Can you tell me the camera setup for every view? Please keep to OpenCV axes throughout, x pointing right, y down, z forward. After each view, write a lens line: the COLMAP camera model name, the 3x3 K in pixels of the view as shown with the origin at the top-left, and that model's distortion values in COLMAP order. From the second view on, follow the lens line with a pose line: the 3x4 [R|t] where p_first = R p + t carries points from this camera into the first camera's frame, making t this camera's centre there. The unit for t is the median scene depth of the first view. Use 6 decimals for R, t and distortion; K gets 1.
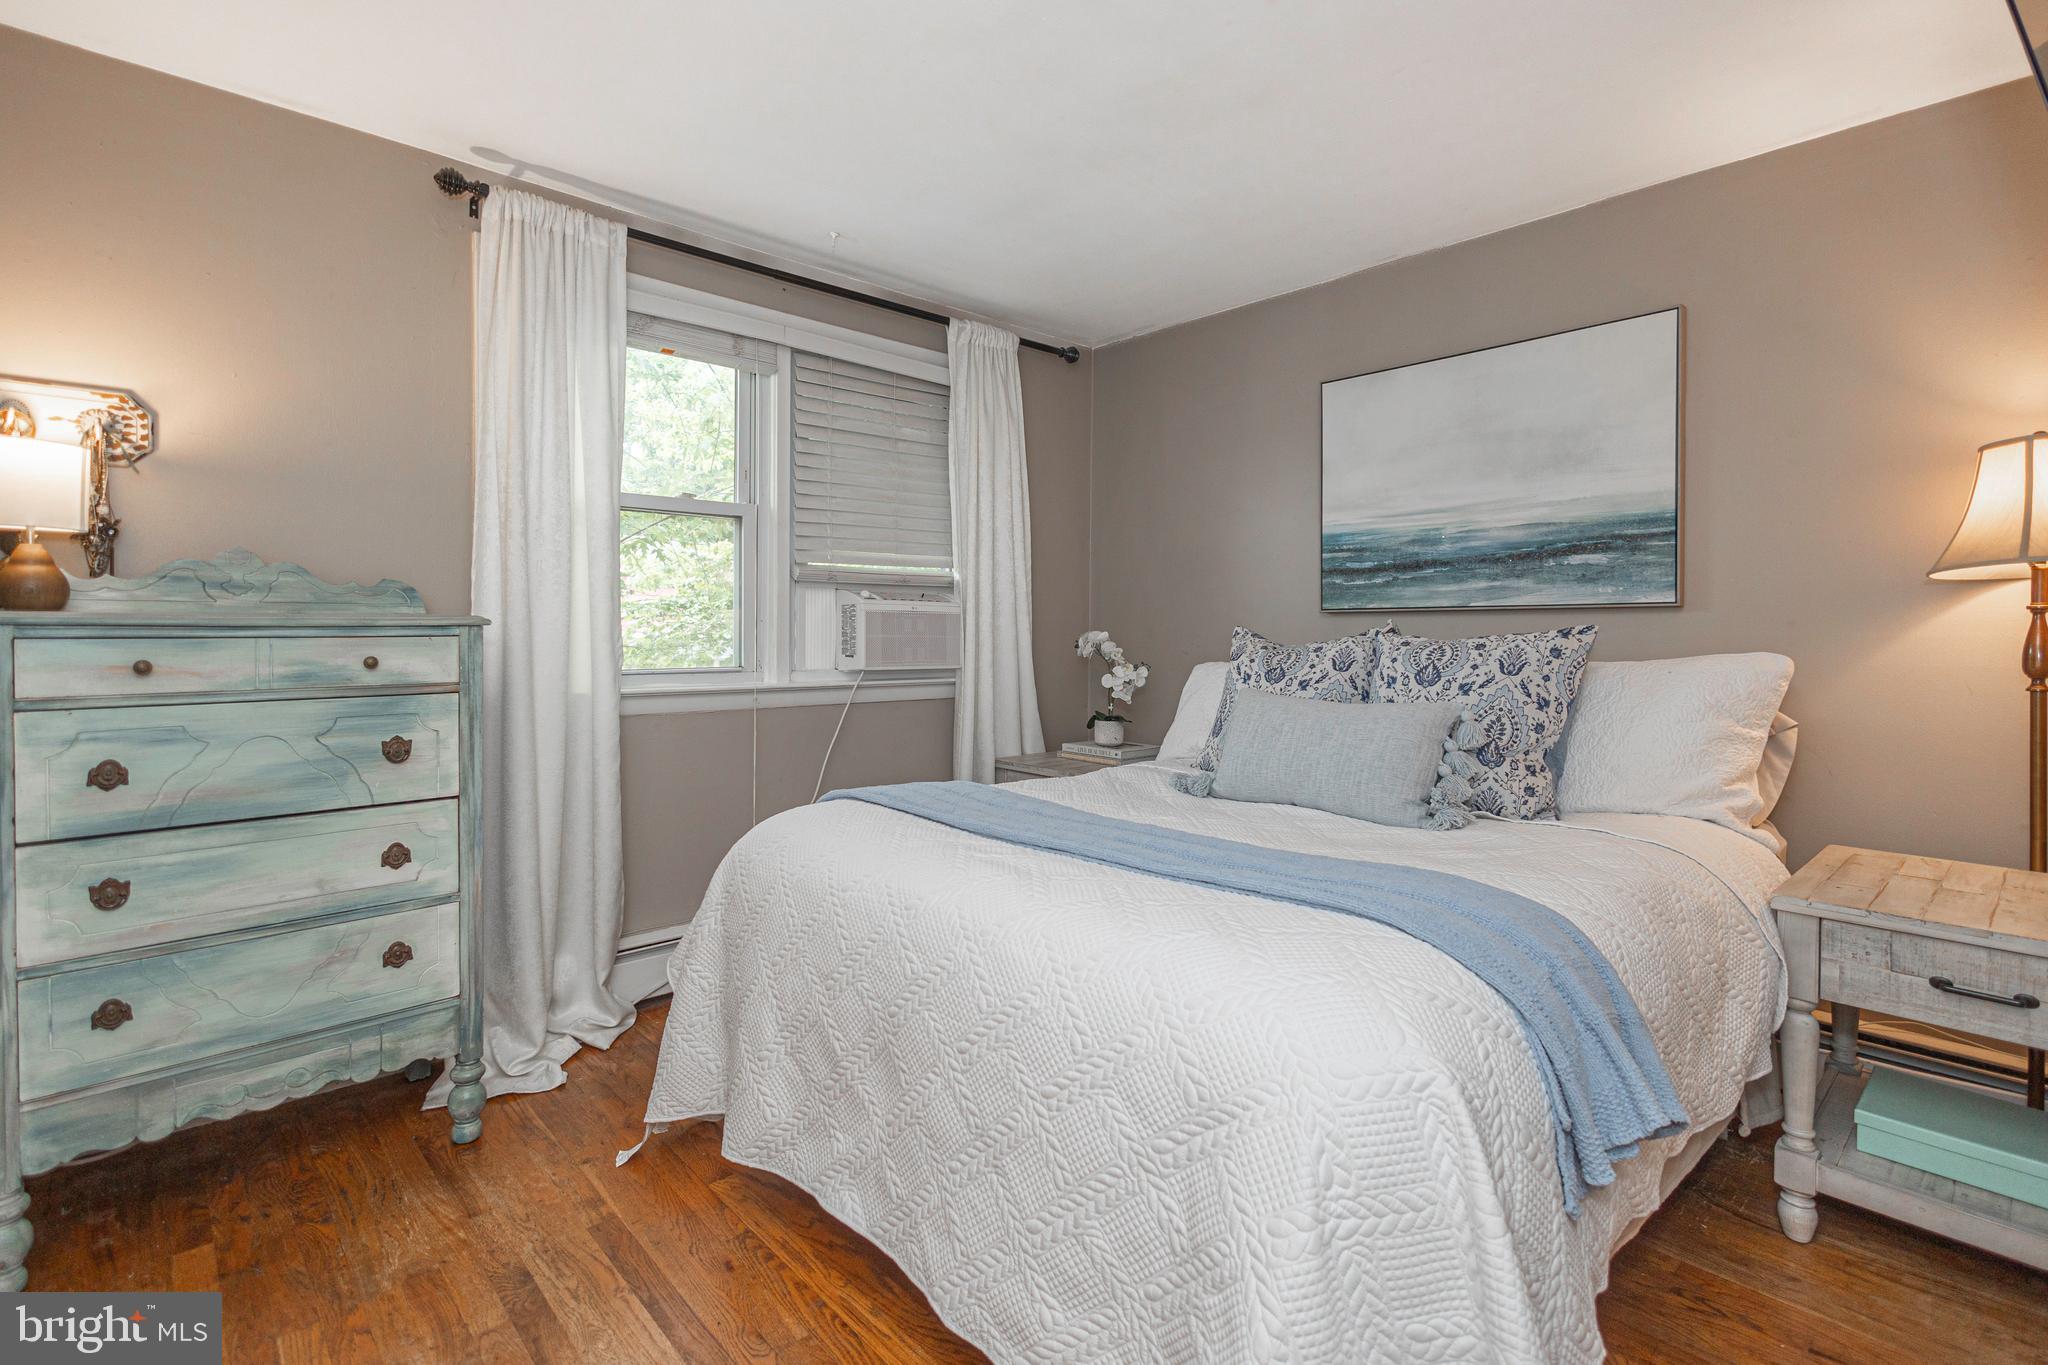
lens RADIAL K [[948.7, 0, 1058.8], [0, 948.7, 634.8], [0, 0, 1]] dist [0.006308, 0.000457]
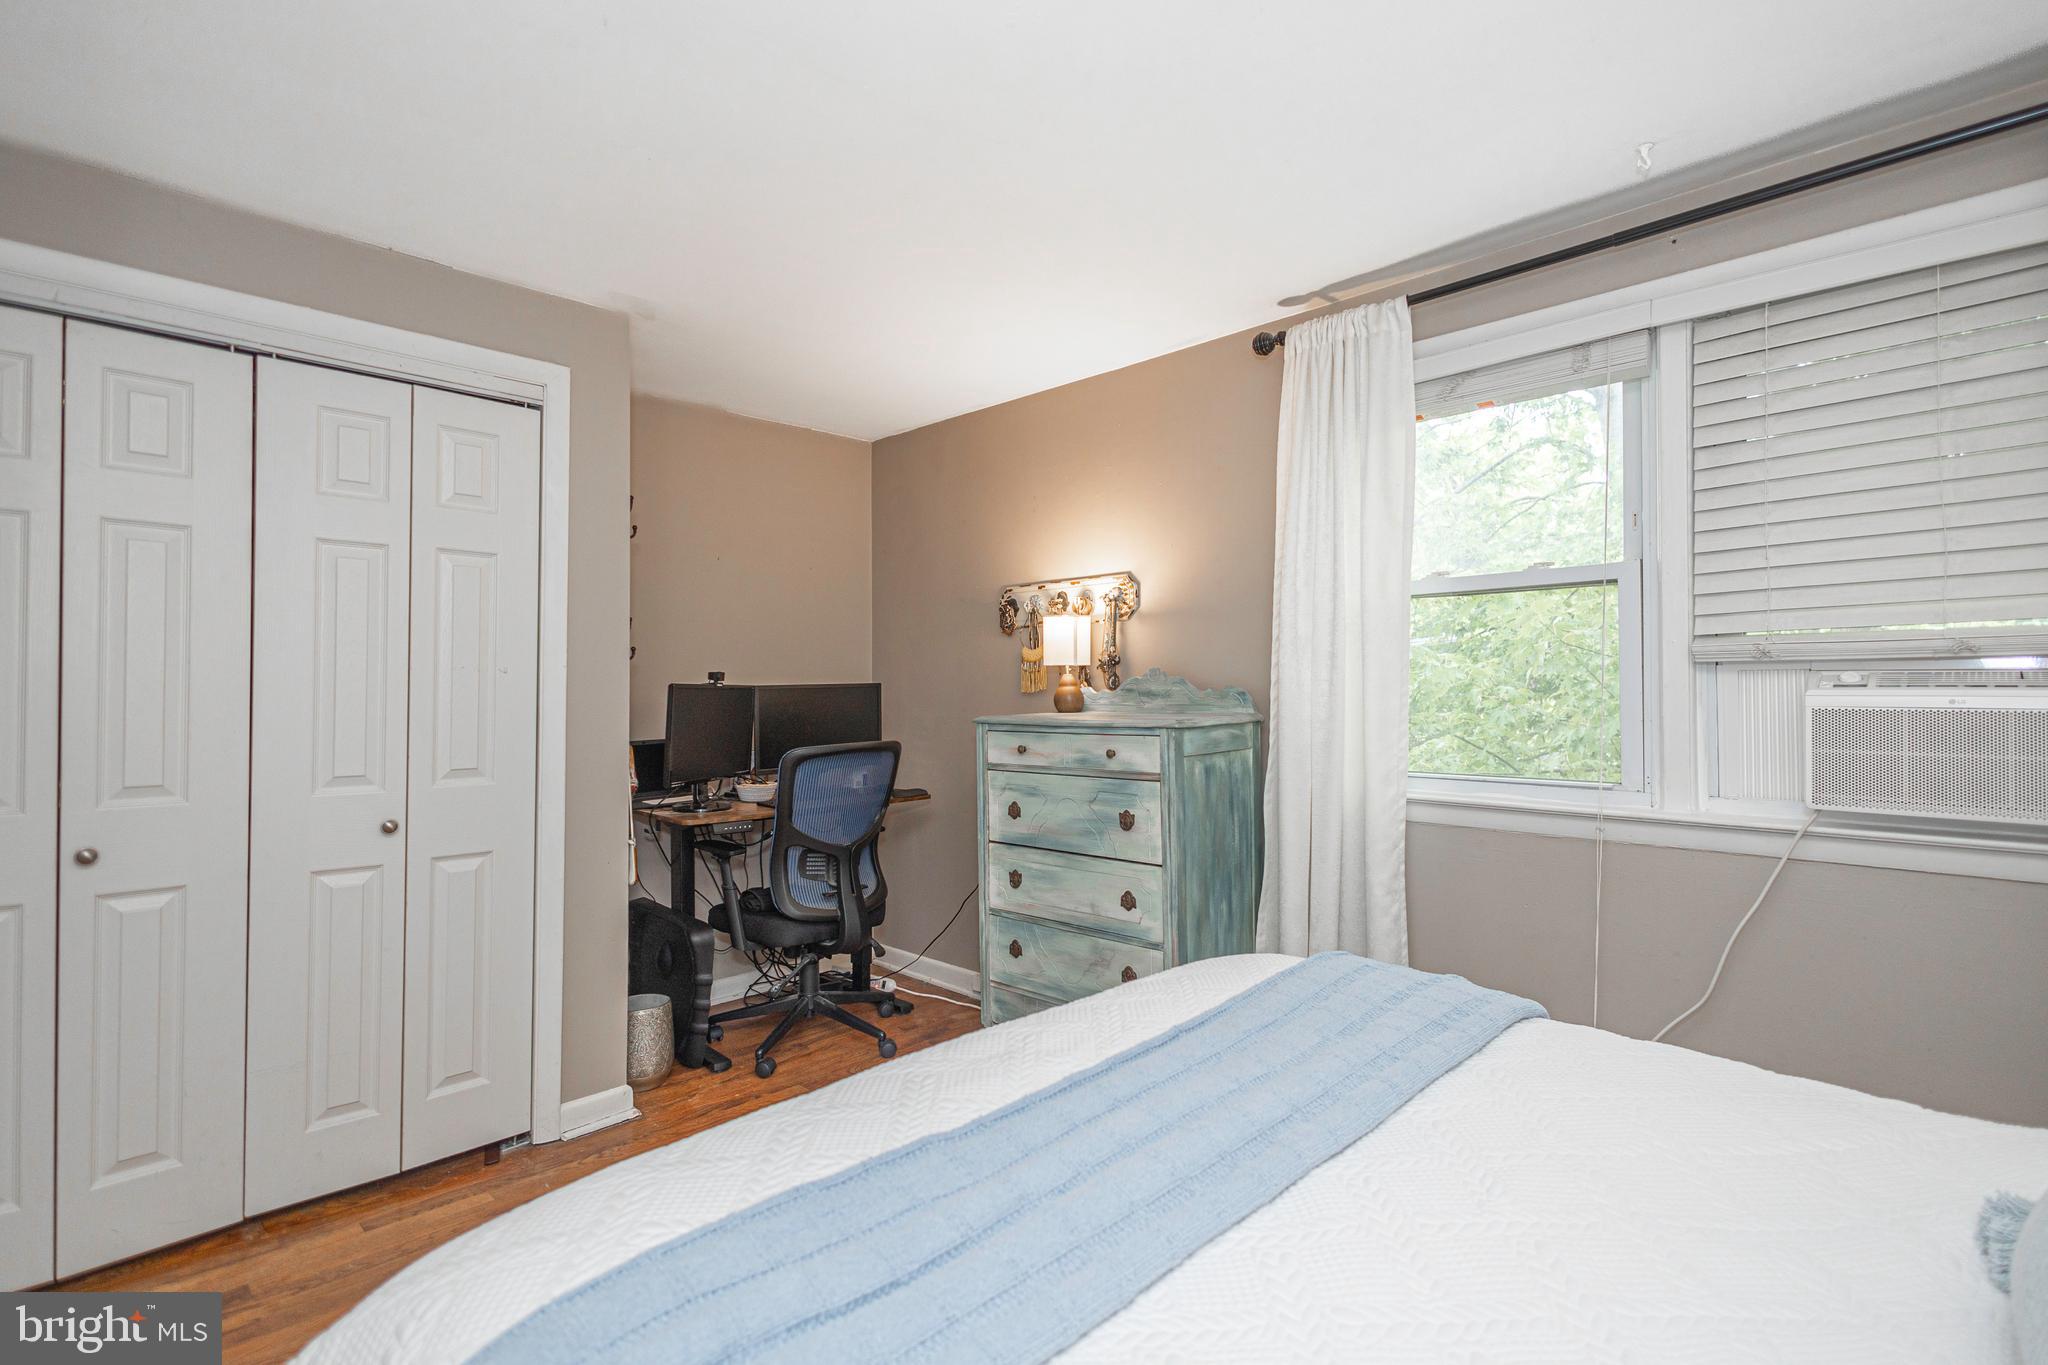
lens RADIAL K [[948.7, 0, 1028.2], [0, 948.7, 684.0], [0, 0, 1]] dist [0.006308, 0.000457]
pose [[0.028624, -0.009798, -0.999542, 0.385609], [-0.000148, 0.999952, -0.009806, -0.034834], [0.999590, 0.000429, 0.028621, 0.509331]]
